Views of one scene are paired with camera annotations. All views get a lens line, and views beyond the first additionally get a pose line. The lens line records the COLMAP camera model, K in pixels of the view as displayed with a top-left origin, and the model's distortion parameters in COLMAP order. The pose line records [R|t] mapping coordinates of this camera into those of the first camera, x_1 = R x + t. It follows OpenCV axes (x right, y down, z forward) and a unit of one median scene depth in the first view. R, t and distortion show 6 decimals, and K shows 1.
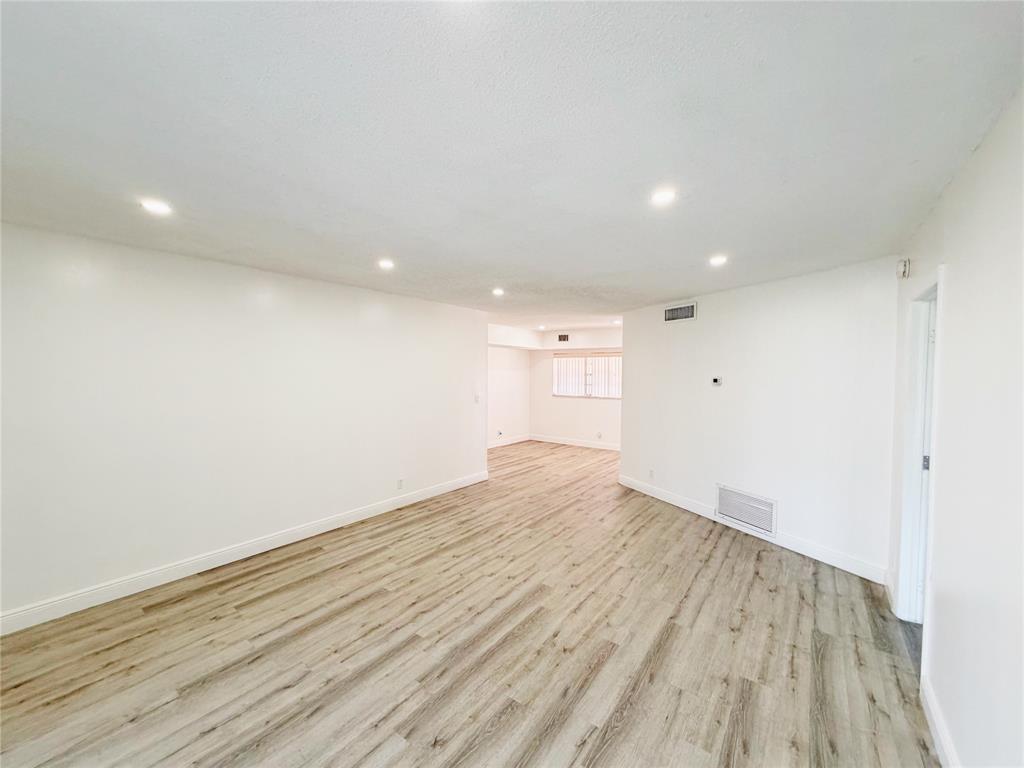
lens RADIAL K [[406.4, 0, 514.1], [0, 406.4, 389.1], [0, 0, 1]] dist [0.000939, 0.000119]
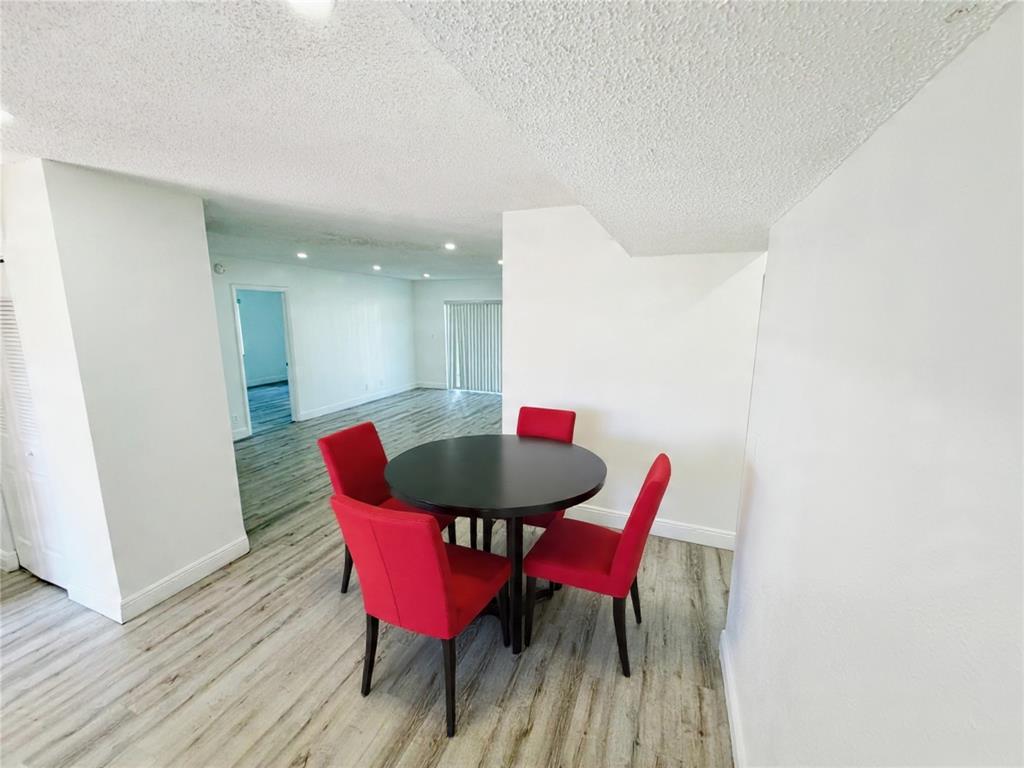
lens RADIAL K [[405.9, 0, 508.5], [0, 405.9, 384.8], [0, 0, 1]] dist [-0.002934, -0.000084]
pose [[-0.969089, 0.033564, -0.244417, 0.107777], [-0.019318, 0.977337, 0.210806, -0.163716], [0.245953, 0.209011, -0.946478, 2.859504]]
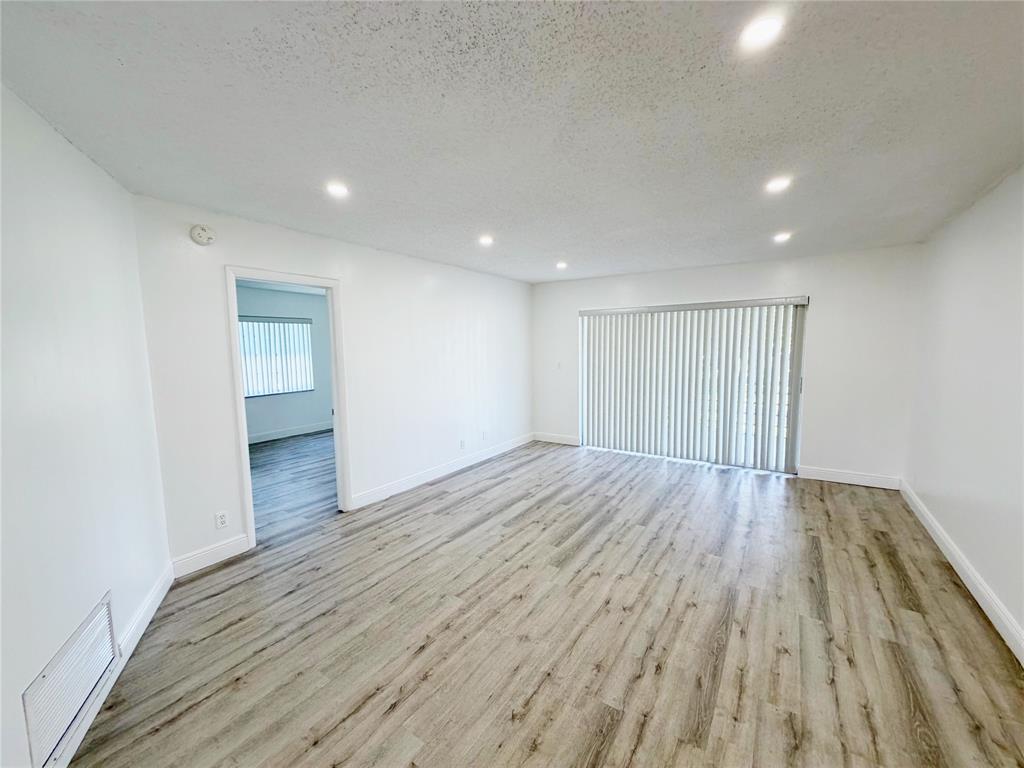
lens RADIAL K [[406.4, 0, 510.8], [0, 406.4, 382.8], [0, 0, 1]] dist [0.000939, 0.000119]
pose [[-0.999592, 0.006871, -0.027711, 0.197527], [0.003067, 0.990837, 0.135032, -0.056661], [0.028385, 0.134892, -0.990454, 1.812002]]
